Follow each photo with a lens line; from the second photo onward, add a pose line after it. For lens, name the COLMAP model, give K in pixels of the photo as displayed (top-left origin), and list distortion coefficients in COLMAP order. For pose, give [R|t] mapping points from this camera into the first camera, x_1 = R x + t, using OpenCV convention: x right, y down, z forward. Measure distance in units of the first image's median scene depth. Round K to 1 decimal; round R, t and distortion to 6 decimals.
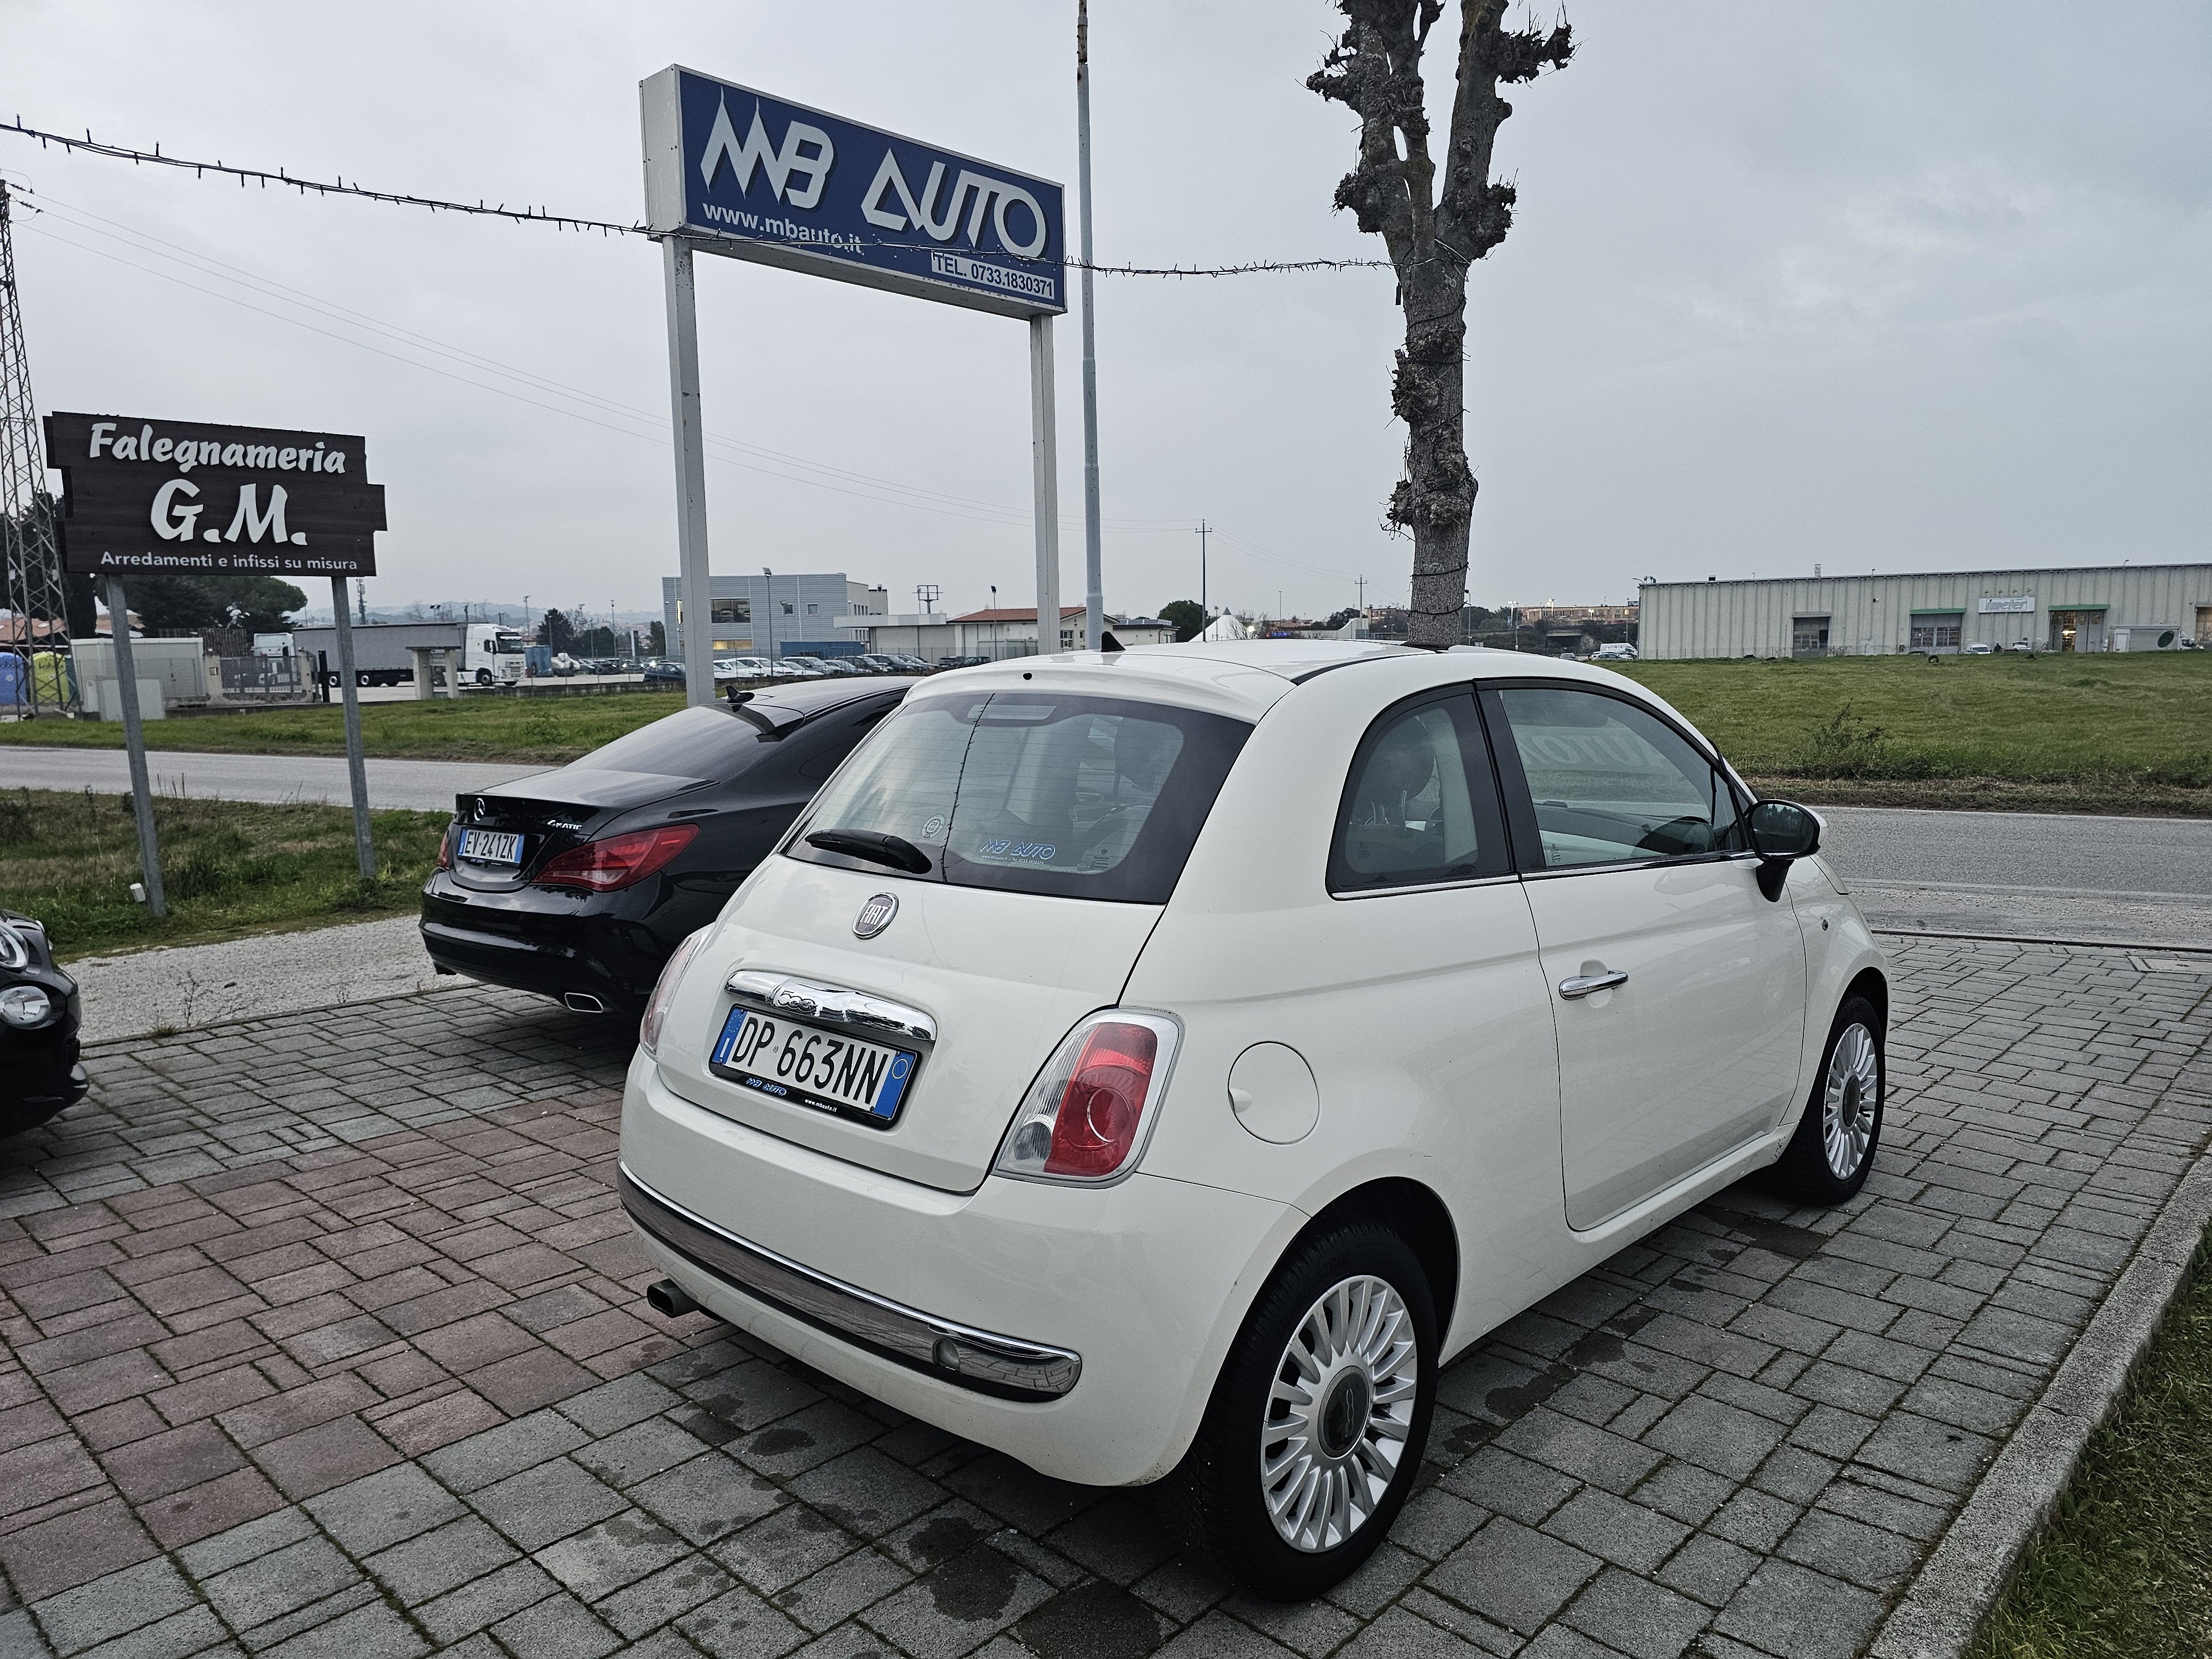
lens RADIAL K [[1464.7, 0, 1119.4], [0, 1464.7, 849.4], [0, 0, 1]] dist [0.056902, -0.050123]
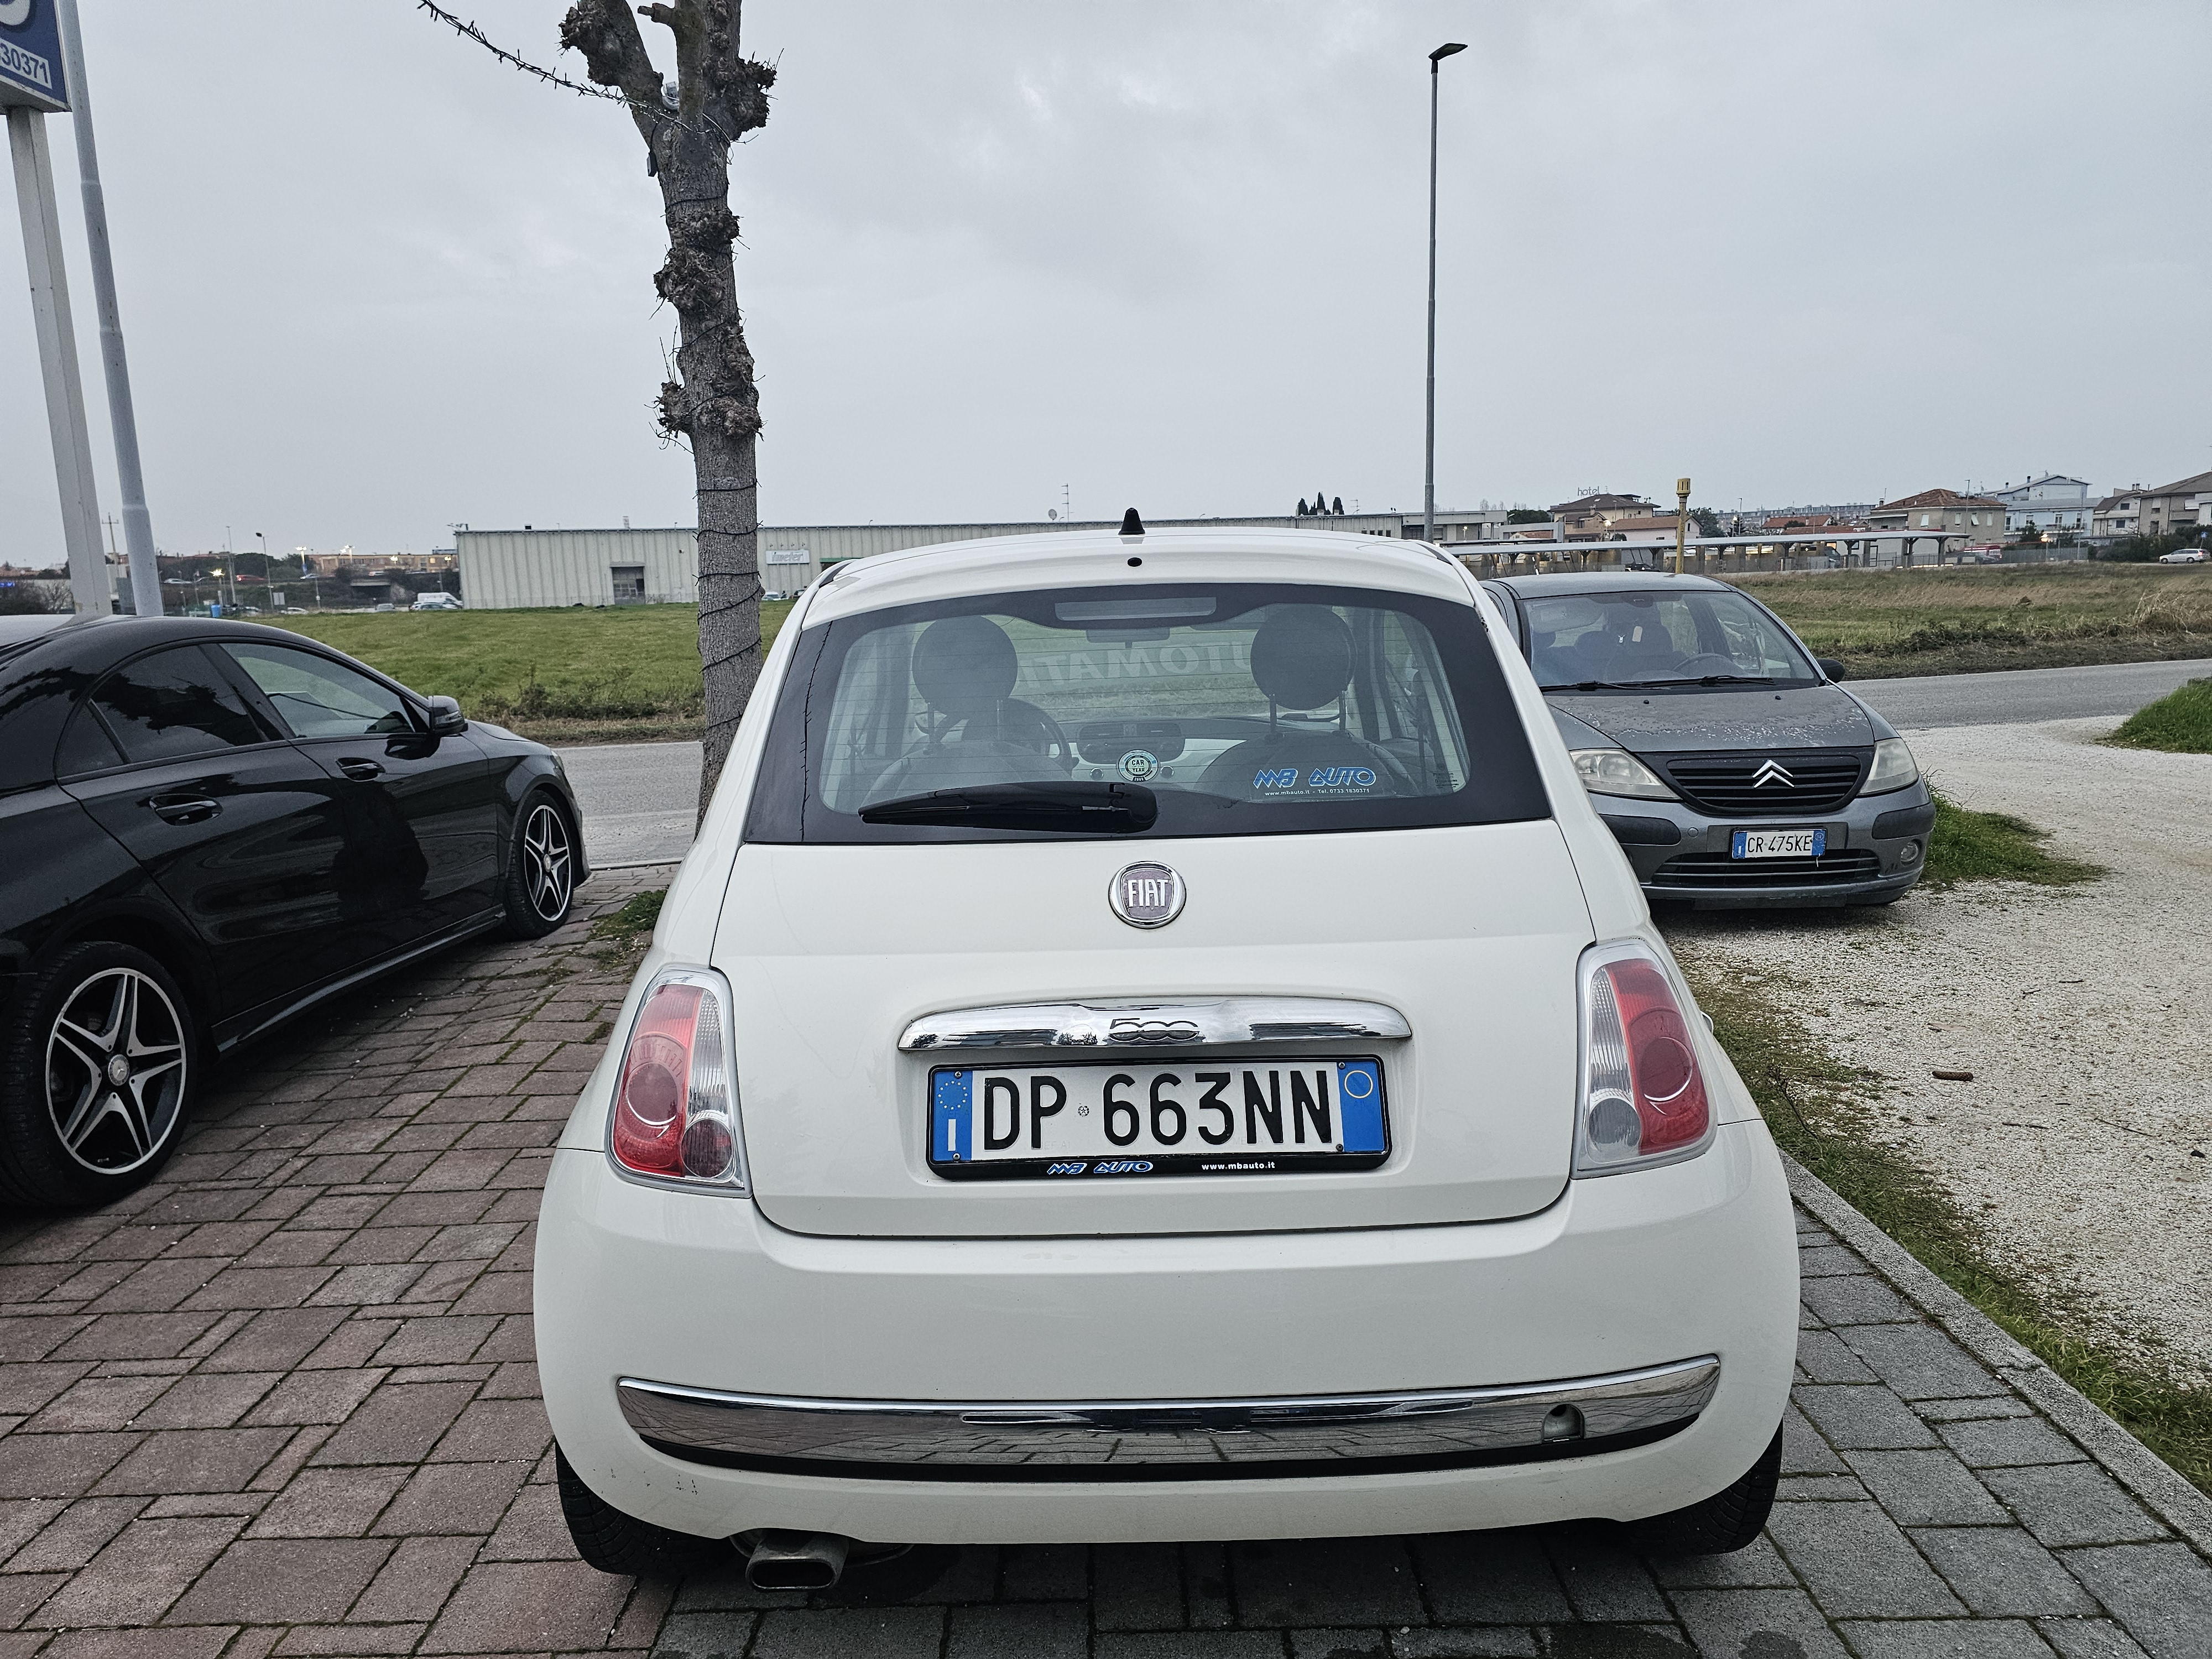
lens RADIAL K [[1464.7, 0, 1088.6], [0, 1464.7, 829.9], [0, 0, 1]] dist [0.056902, -0.050123]
pose [[0.740180, -0.120463, 0.661530, -0.248303], [0.106833, 0.992393, 0.061178, -0.012134], [-0.663867, 0.025390, 0.747419, 0.186323]]
